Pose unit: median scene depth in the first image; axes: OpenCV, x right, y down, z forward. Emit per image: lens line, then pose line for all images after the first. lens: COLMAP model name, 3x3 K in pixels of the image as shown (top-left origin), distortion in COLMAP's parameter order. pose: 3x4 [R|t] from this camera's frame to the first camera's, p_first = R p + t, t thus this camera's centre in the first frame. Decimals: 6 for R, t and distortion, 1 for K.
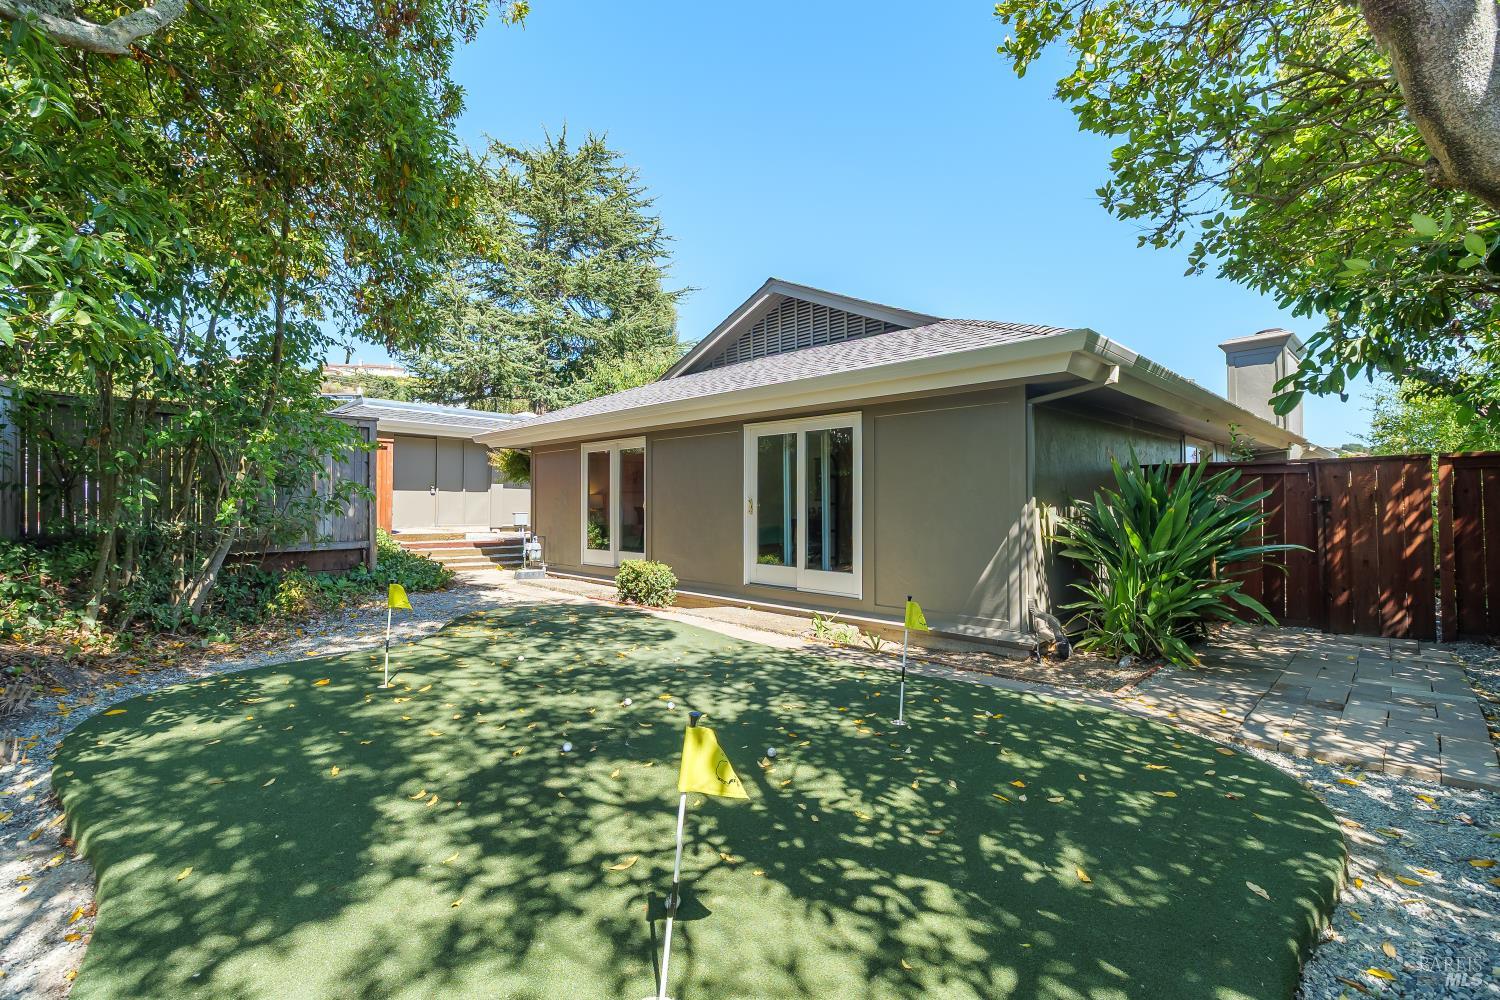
lens RADIAL K [[654.2, 0, 747.9], [0, 654.2, 500.2], [0, 0, 1]] dist [-0.009976, 0.000666]
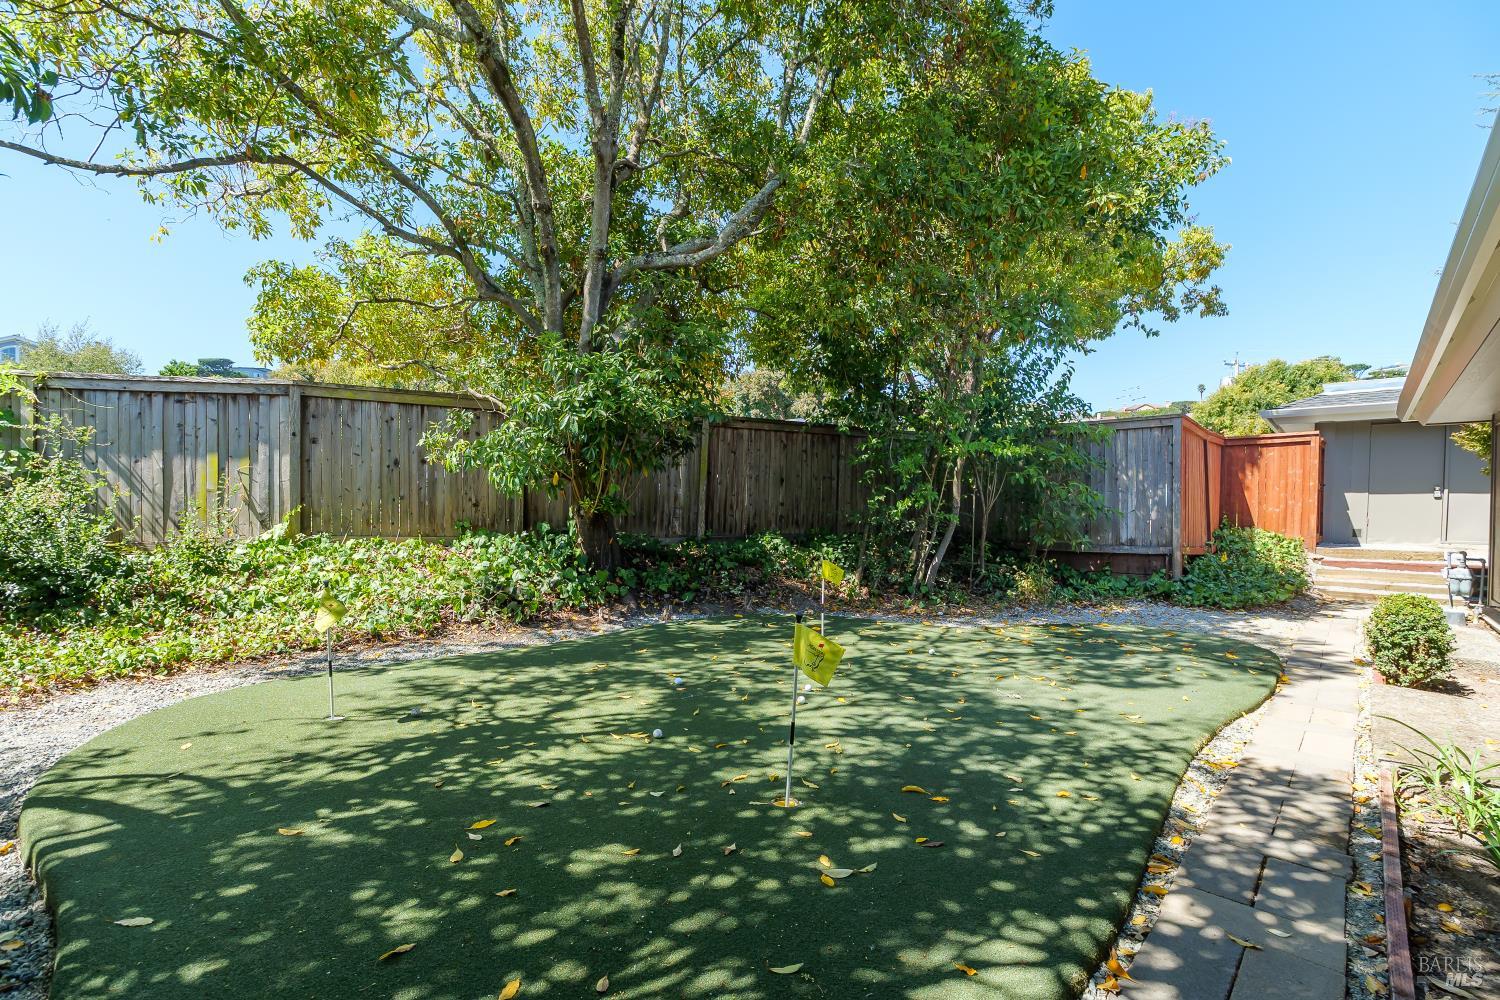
lens RADIAL K [[654.2, 0, 747.4], [0, 654.2, 511.2], [0, 0, 1]] dist [-0.009976, 0.000666]
pose [[0.098797, -0.003144, -0.995103, 1.047521], [-0.003313, 0.999988, -0.003489, 0.058353], [0.995102, 0.003641, 0.098785, 1.055922]]
